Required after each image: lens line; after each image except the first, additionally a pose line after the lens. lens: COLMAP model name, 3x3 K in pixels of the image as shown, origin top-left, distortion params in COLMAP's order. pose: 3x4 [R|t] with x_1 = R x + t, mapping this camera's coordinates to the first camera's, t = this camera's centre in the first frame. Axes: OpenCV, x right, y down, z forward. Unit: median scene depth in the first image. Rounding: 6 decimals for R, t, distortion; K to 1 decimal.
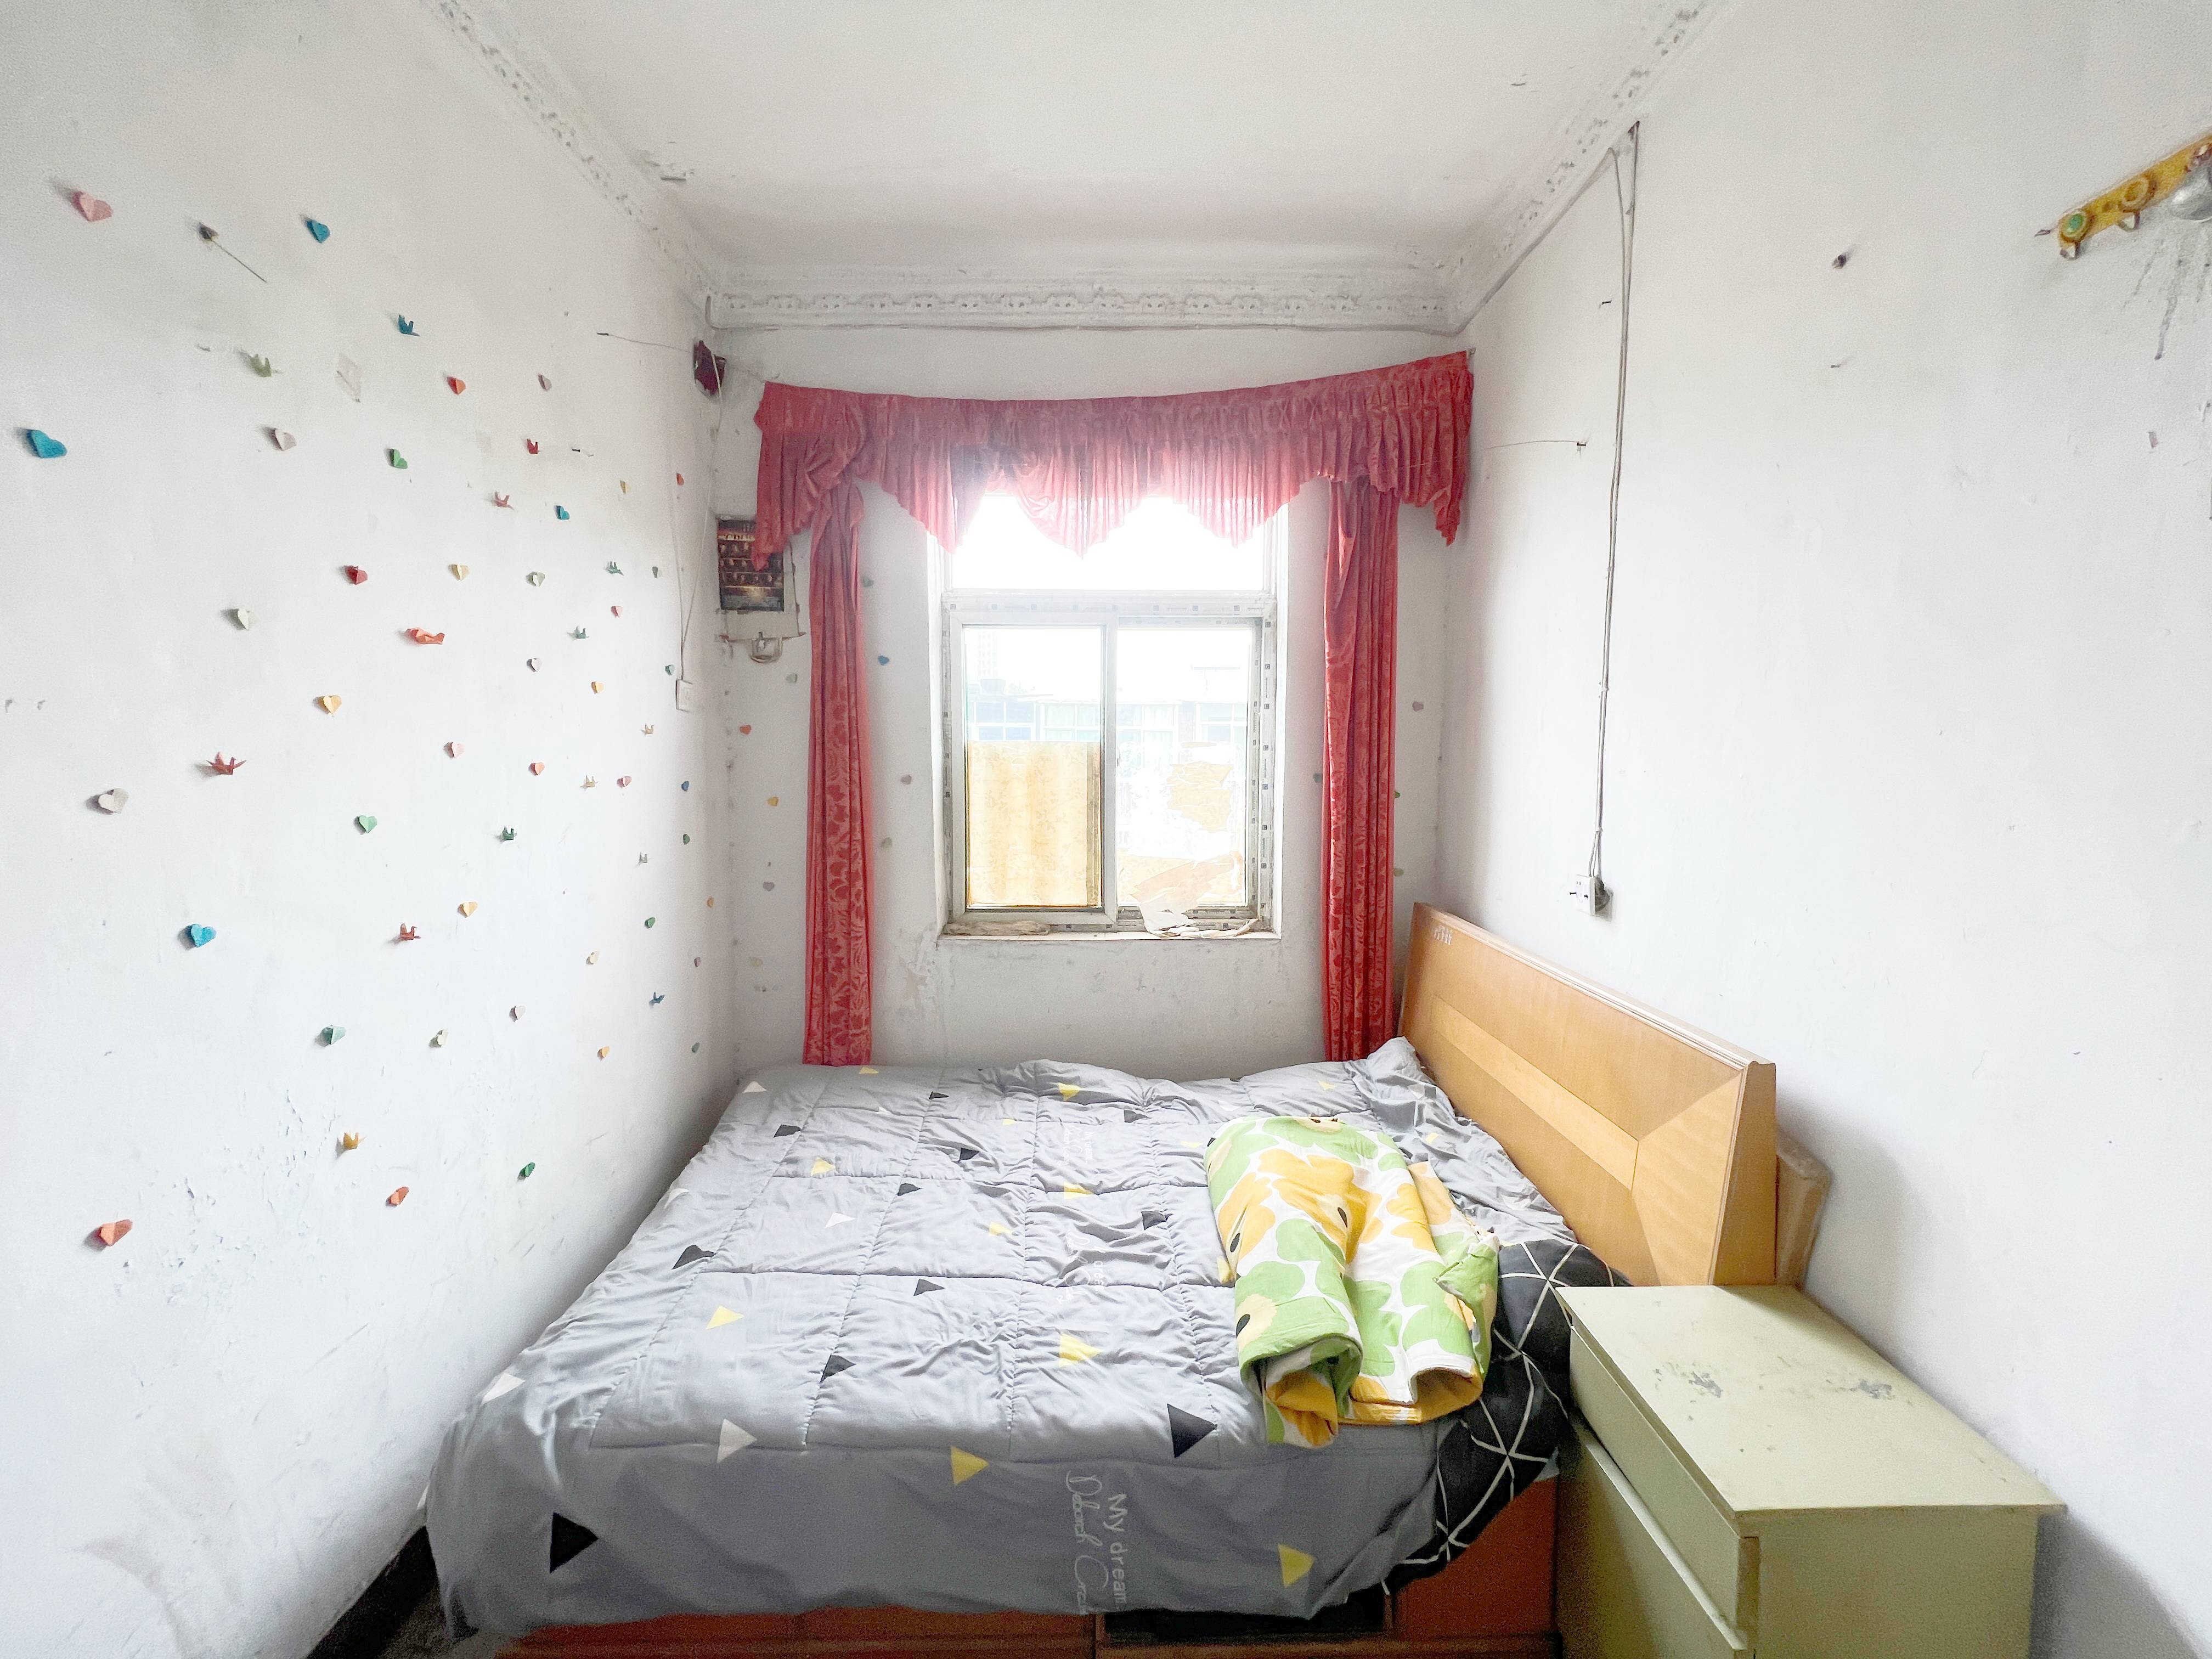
lens RADIAL K [[884.0, 0, 1107.3], [0, 884.0, 827.3], [0, 0, 1]] dist [-0.001375, 0.000360]
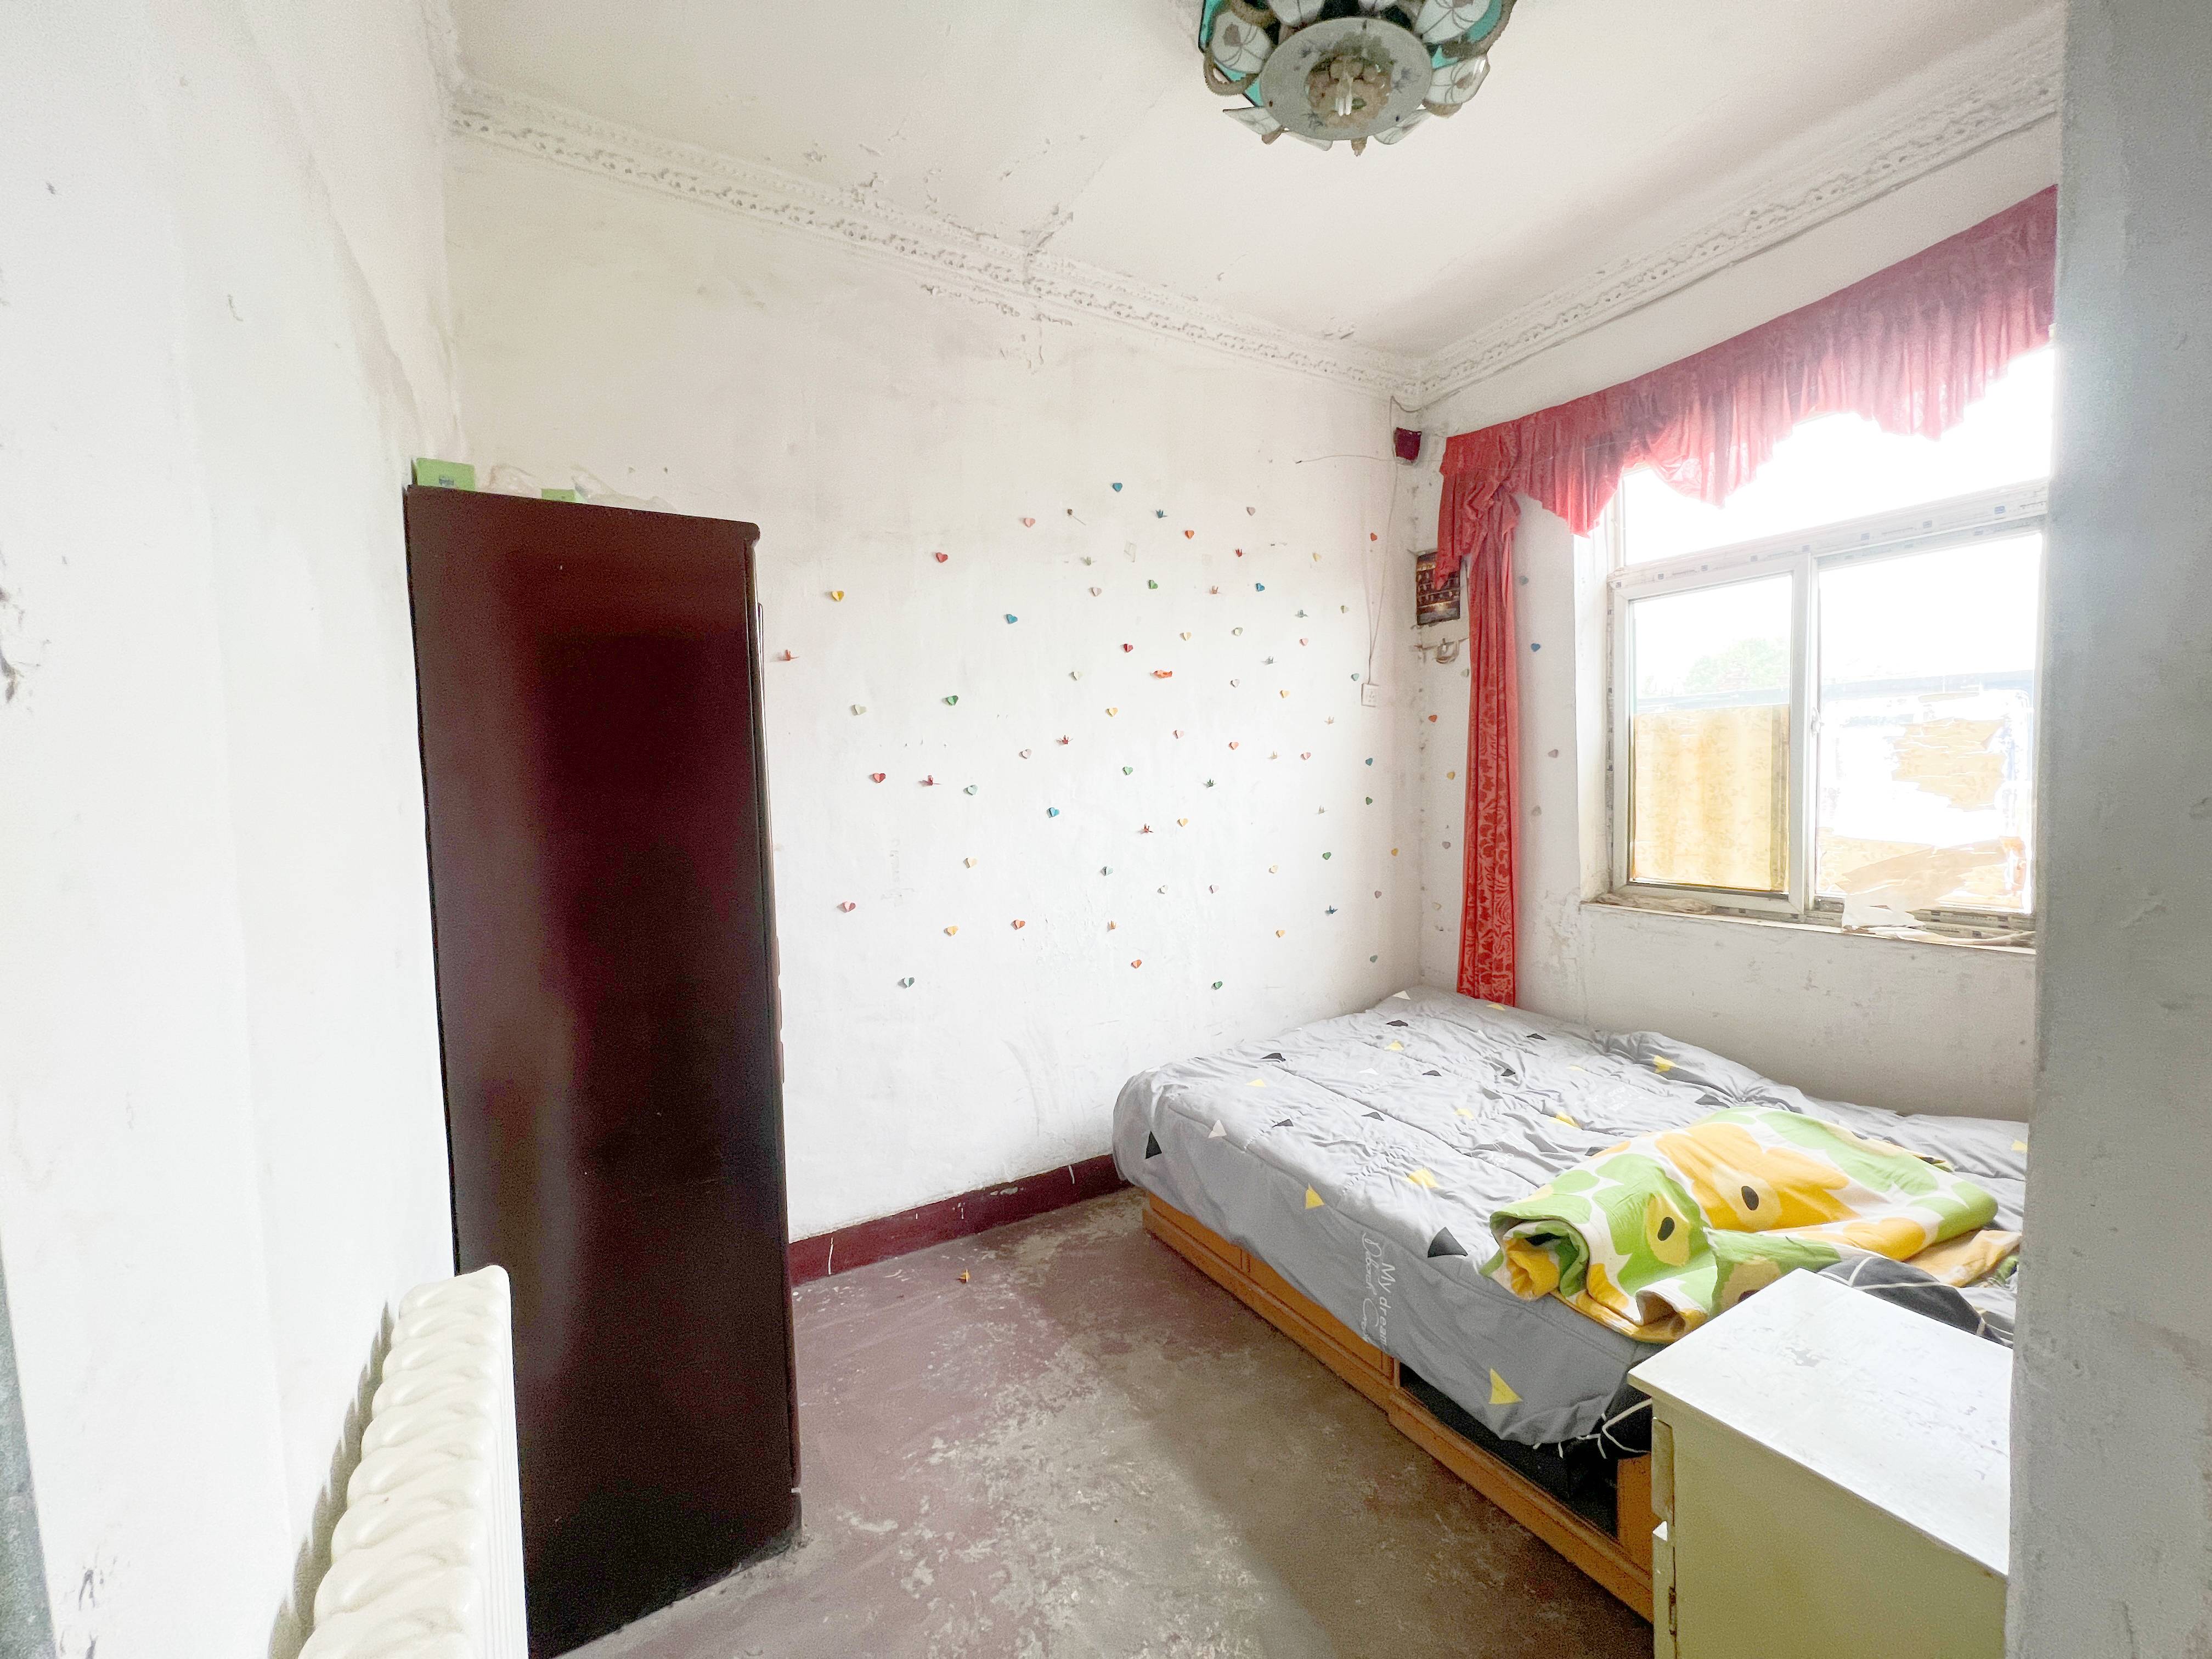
lens RADIAL K [[884.0, 0, 1101.3], [0, 884.0, 828.8], [0, 0, 1]] dist [-0.001375, 0.000360]
pose [[0.498658, 0.036707, -0.866021, 0.480962], [-0.050097, 0.998653, 0.013483, 0.057130], [0.865350, 0.036661, 0.499825, -0.029563]]
